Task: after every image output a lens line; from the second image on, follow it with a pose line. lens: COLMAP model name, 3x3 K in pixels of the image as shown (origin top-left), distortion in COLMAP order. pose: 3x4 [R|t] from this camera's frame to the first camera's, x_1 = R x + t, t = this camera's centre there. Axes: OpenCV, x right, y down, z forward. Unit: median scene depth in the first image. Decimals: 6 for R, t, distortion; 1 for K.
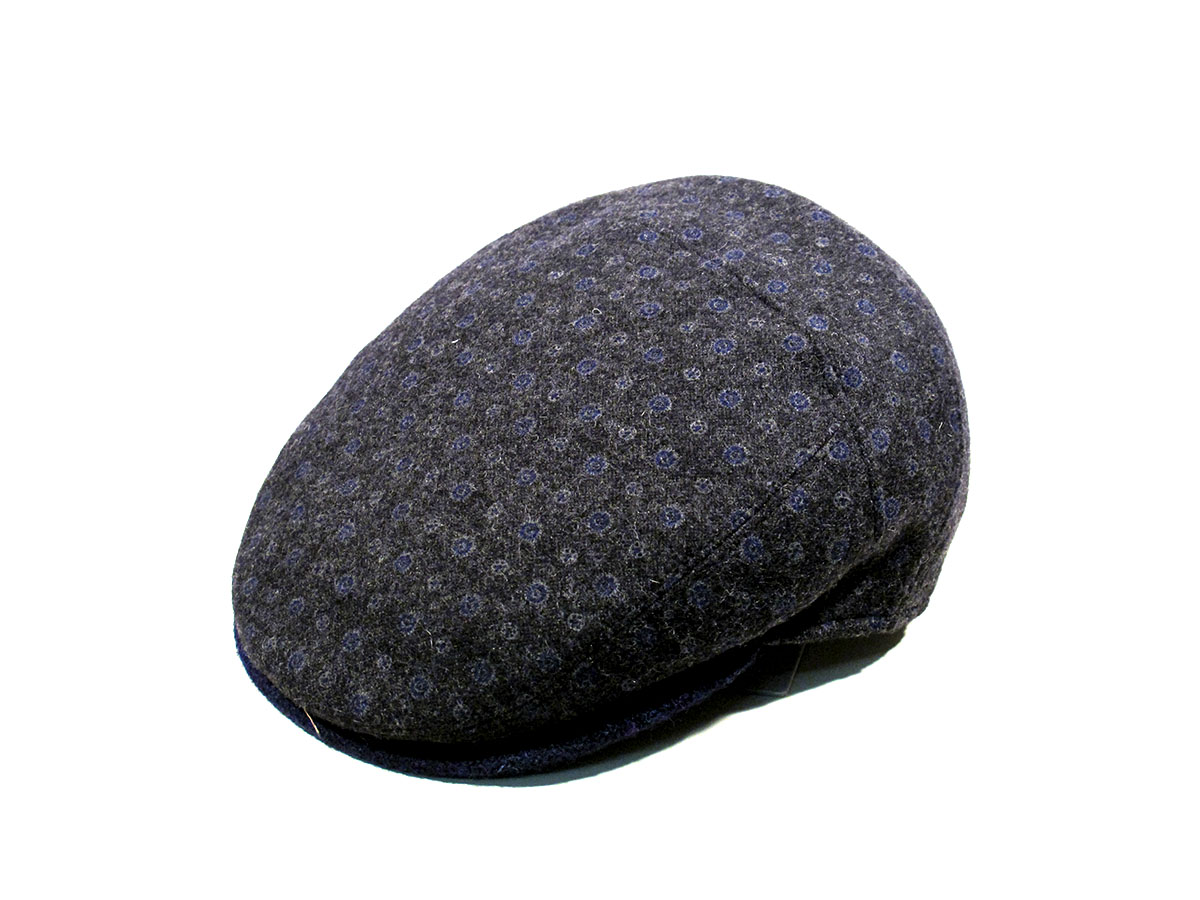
lens RADIAL K [[2516.3, 0, 600.0], [0, 2516.3, 450.5], [0, 0, 1]] dist [-0.041835, 0.000000]
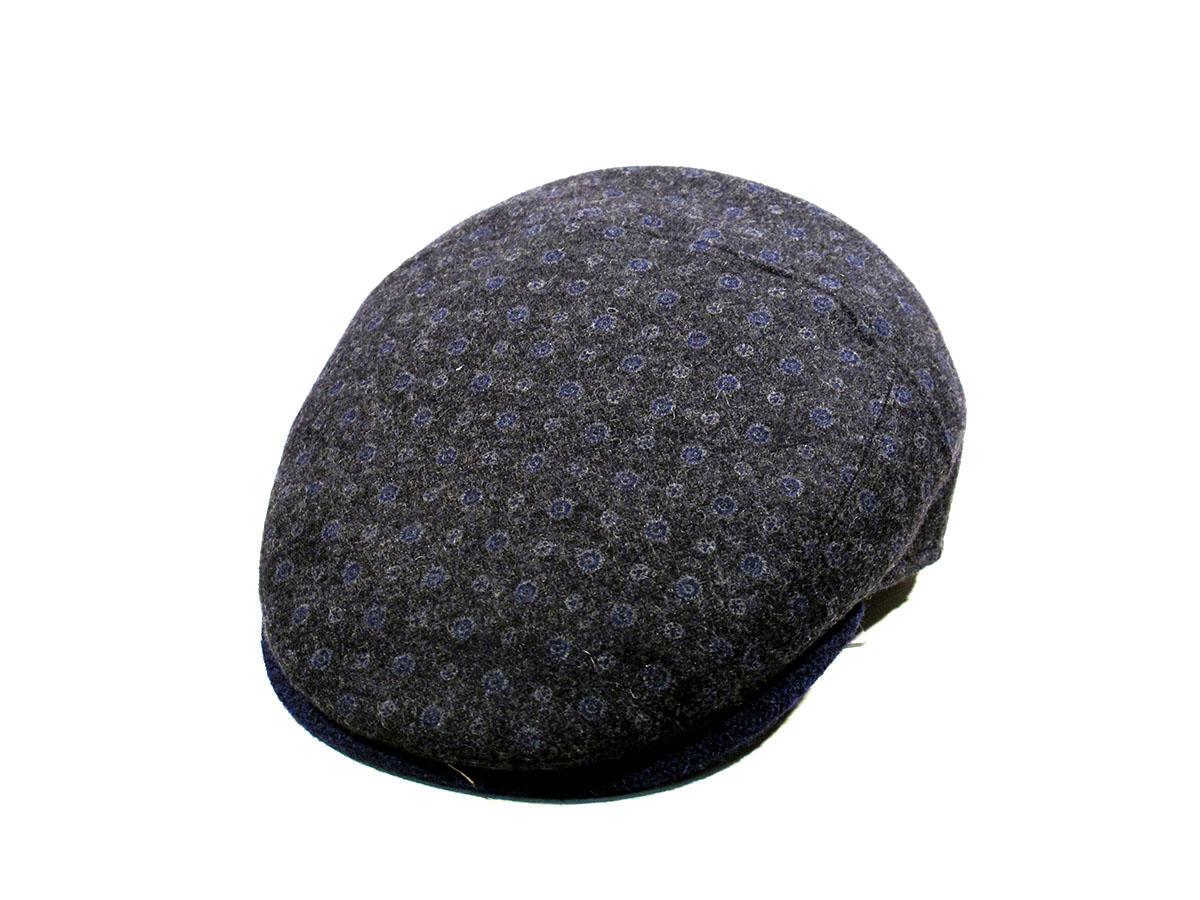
lens RADIAL K [[2516.3, 0, 599.9], [0, 2516.3, 448.9], [0, 0, 1]] dist [-0.041835, 0.000000]
pose [[0.908238, -0.190441, 0.372608, -0.410582], [0.195882, 0.980344, 0.023592, -0.027308], [-0.369777, 0.051560, 0.927689, 0.082716]]
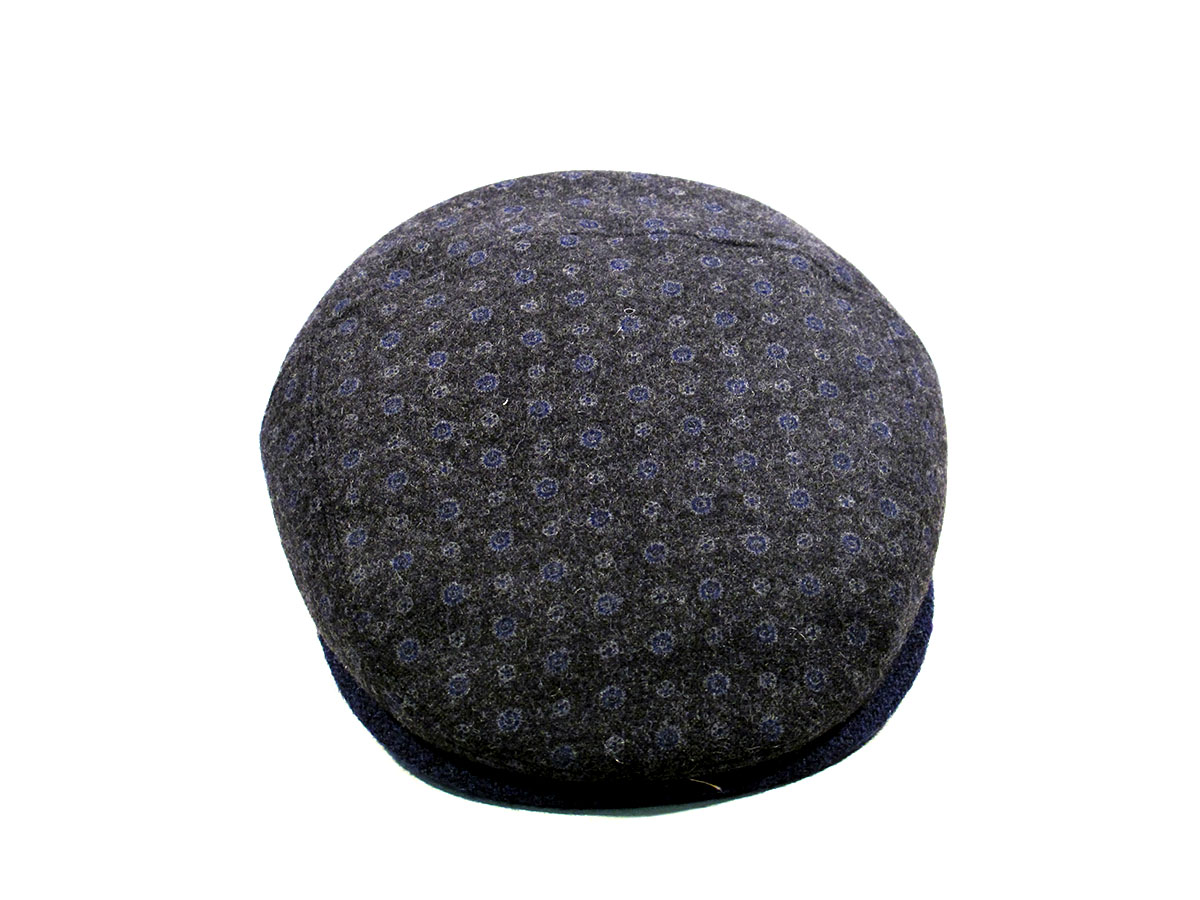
lens RADIAL K [[2516.3, 0, 601.4], [0, 2516.3, 451.0], [0, 0, 1]] dist [-0.041835, 0.000000]
pose [[0.546383, -0.367013, 0.752839, -0.825310], [0.392346, 0.906306, 0.157079, -0.175744], [-0.739953, 0.209548, 0.639187, 0.402872]]
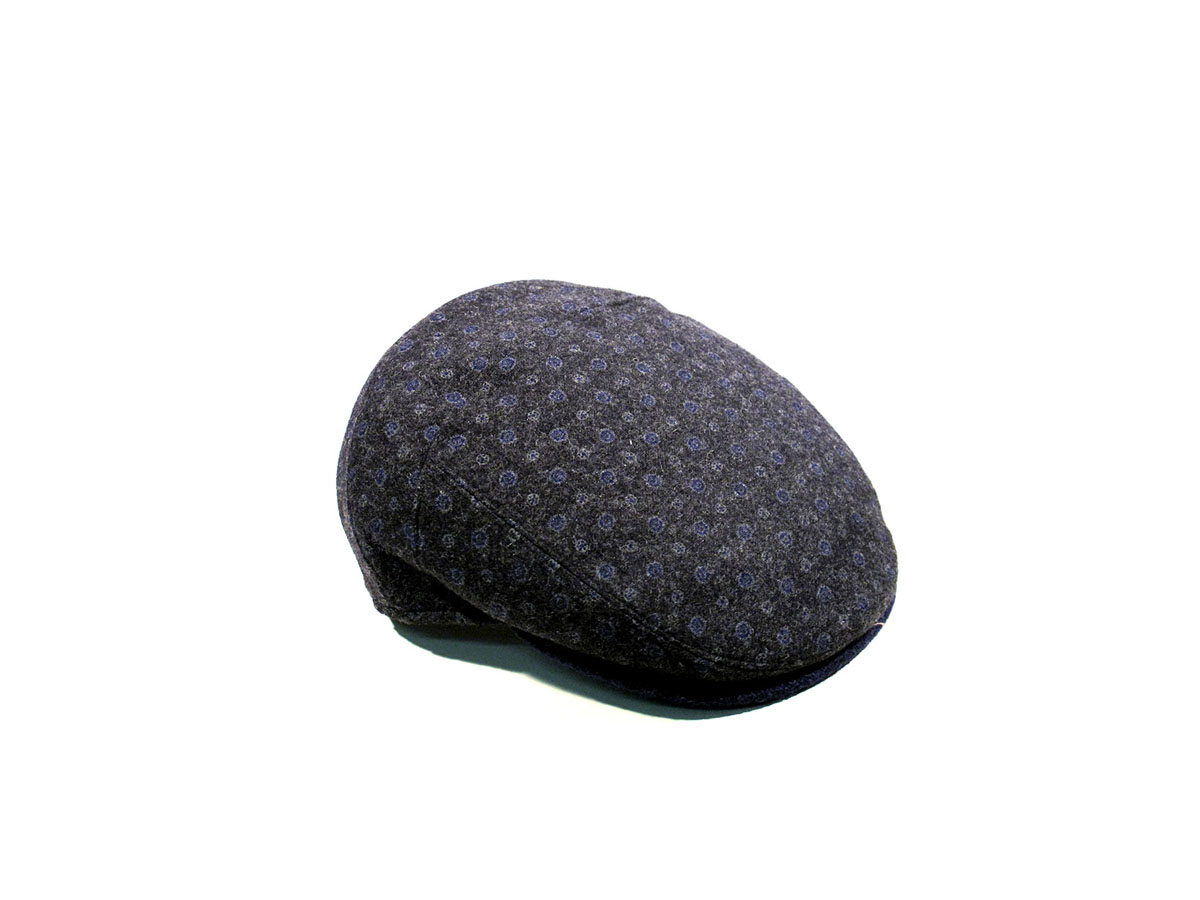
lens RADIAL K [[1838.1, 0, 605.2], [0, 1838.1, 452.6], [0, 0, 1]] dist [-0.030625, 0.000000]
pose [[-0.266429, -0.396411, 0.878563, -0.961828], [0.464985, 0.745565, 0.477411, -0.539140], [-0.844277, 0.535715, -0.014315, 1.117048]]
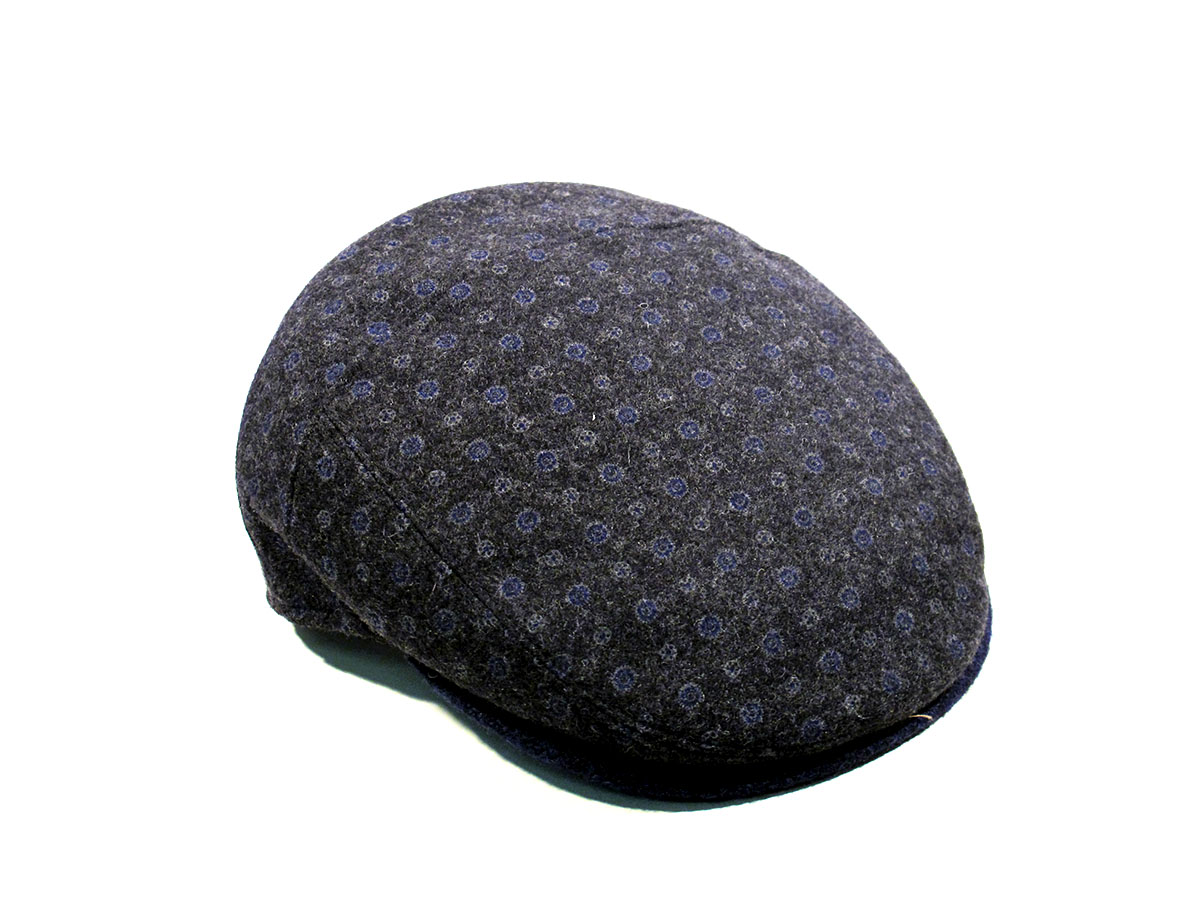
lens RADIAL K [[2516.3, 0, 599.1], [0, 2516.3, 449.1], [0, 0, 1]] dist [-0.041835, 0.000000]
pose [[0.006113, -0.424883, 0.905228, -0.988340], [0.477096, 0.796810, 0.370773, -0.412829], [-0.878830, 0.429614, 0.207581, 0.879826]]
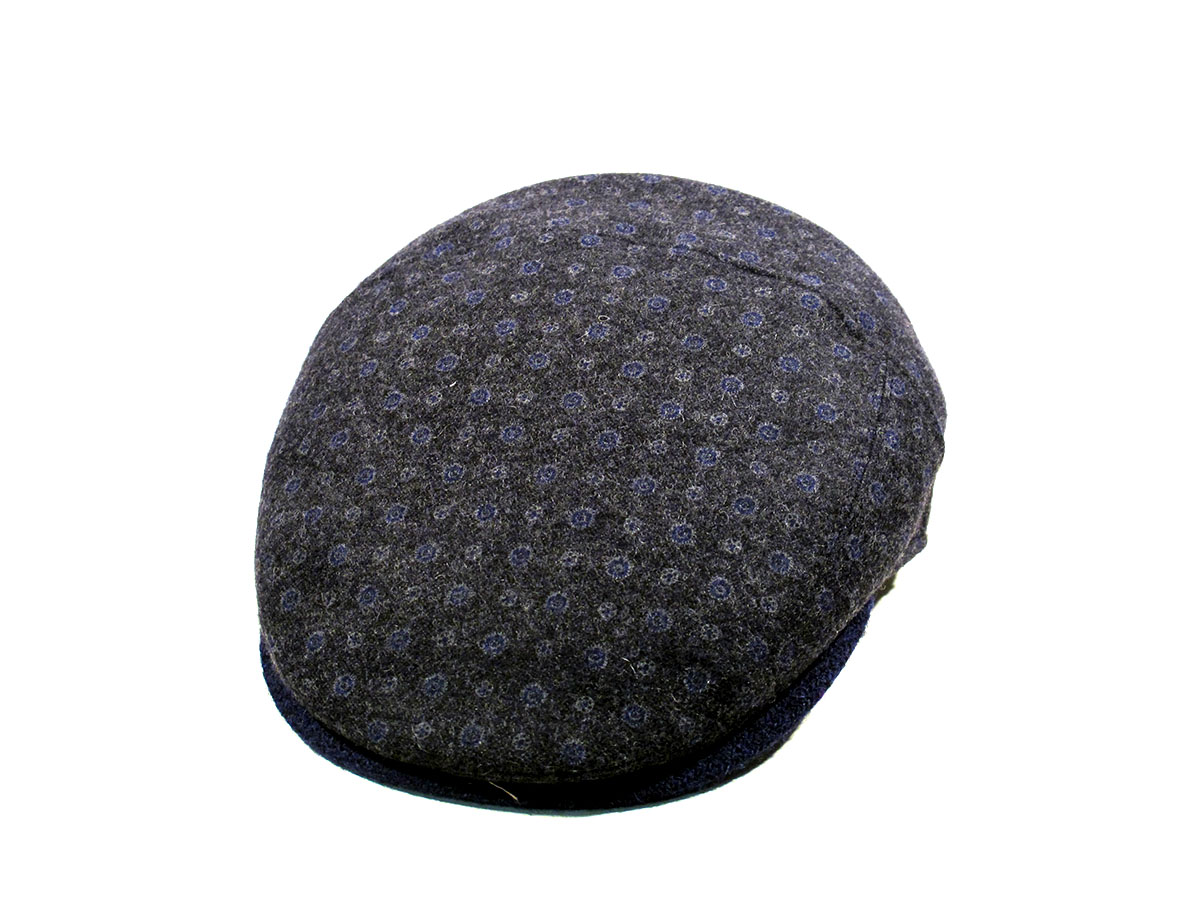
lens RADIAL K [[2516.3, 0, 601.0], [0, 2516.3, 448.7], [0, 0, 1]] dist [-0.041835, 0.000000]
pose [[0.840420, -0.237981, 0.486887, -0.529593], [0.247517, 0.967800, 0.045801, -0.053991], [-0.482109, 0.082021, 0.872263, 0.141385]]
